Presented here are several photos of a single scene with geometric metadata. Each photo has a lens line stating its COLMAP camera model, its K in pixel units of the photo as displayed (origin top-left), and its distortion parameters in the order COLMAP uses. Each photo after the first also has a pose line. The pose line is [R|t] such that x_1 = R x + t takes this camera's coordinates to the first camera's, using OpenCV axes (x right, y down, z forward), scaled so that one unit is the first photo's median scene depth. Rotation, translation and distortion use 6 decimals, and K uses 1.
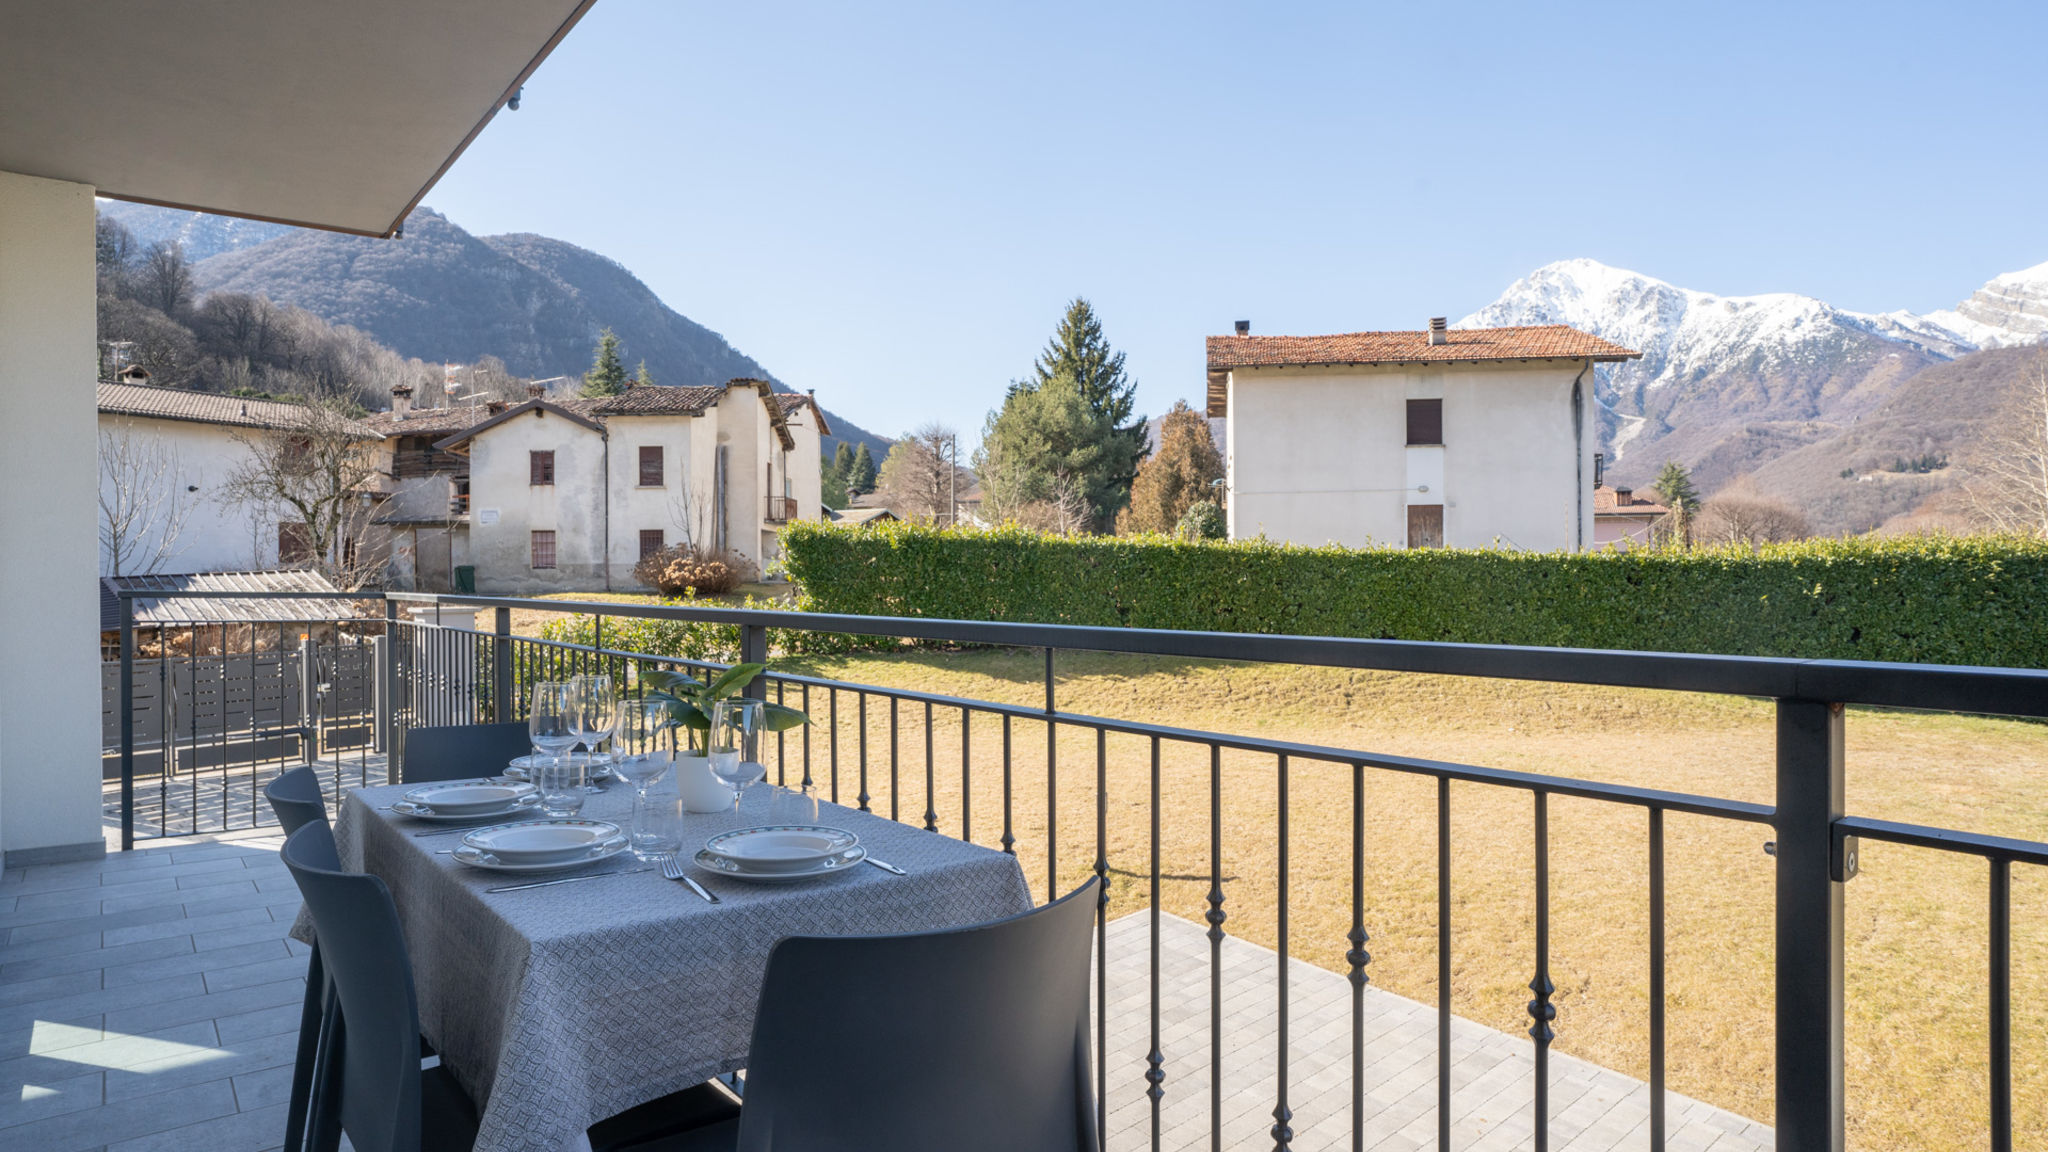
lens RADIAL K [[1127.6, 0, 1008.8], [0, 1127.6, 581.6], [0, 0, 1]] dist [-0.034619, 0.018771]
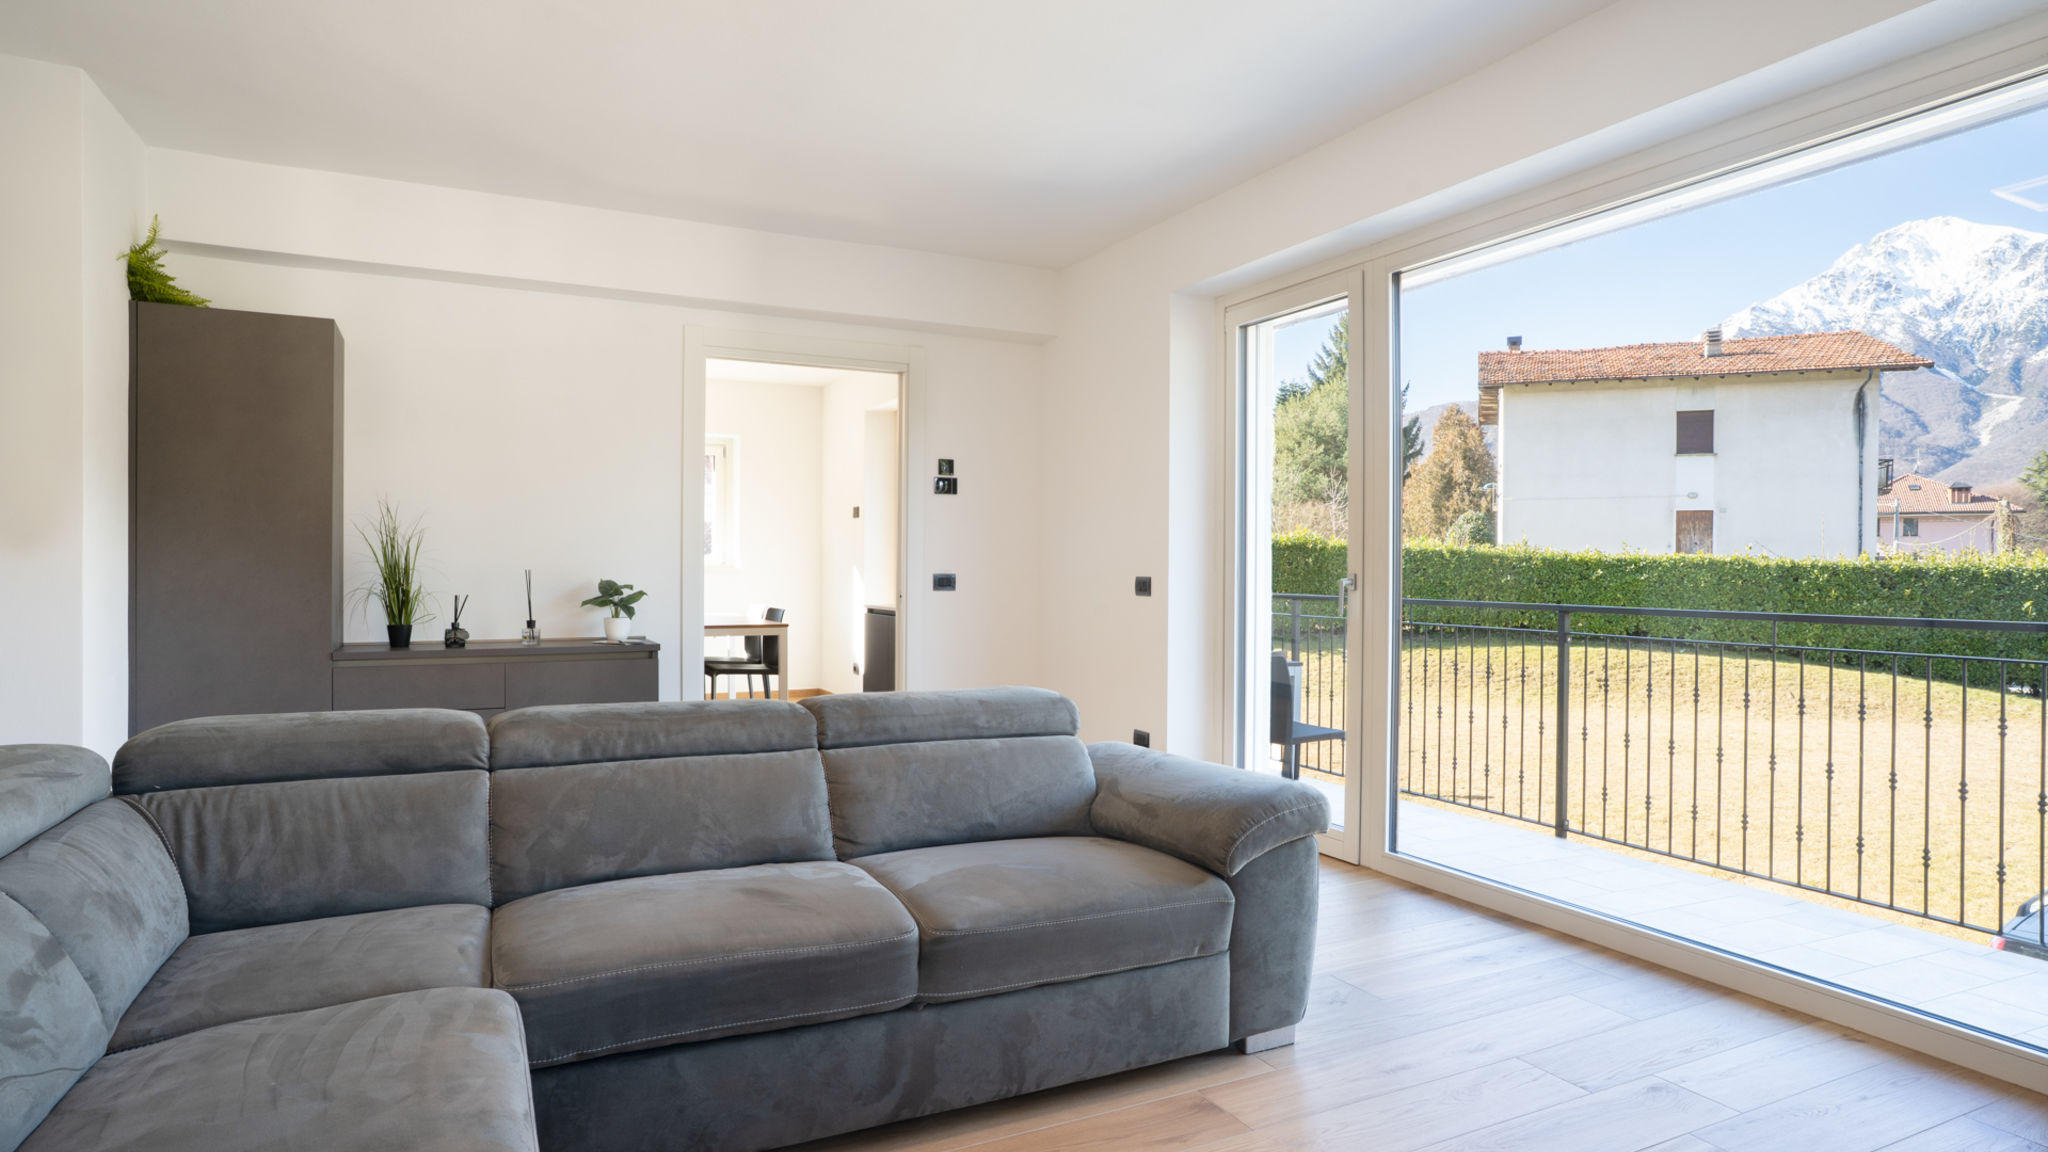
lens RADIAL K [[1127.6, 0, 1010.1], [0, 1127.6, 565.1], [0, 0, 1]] dist [-0.034619, 0.018771]
pose [[0.974882, 0.012492, -0.222371, -0.021850], [-0.014109, 0.999884, -0.005687, -0.001706], [0.222274, 0.008681, 0.974946, -0.151714]]
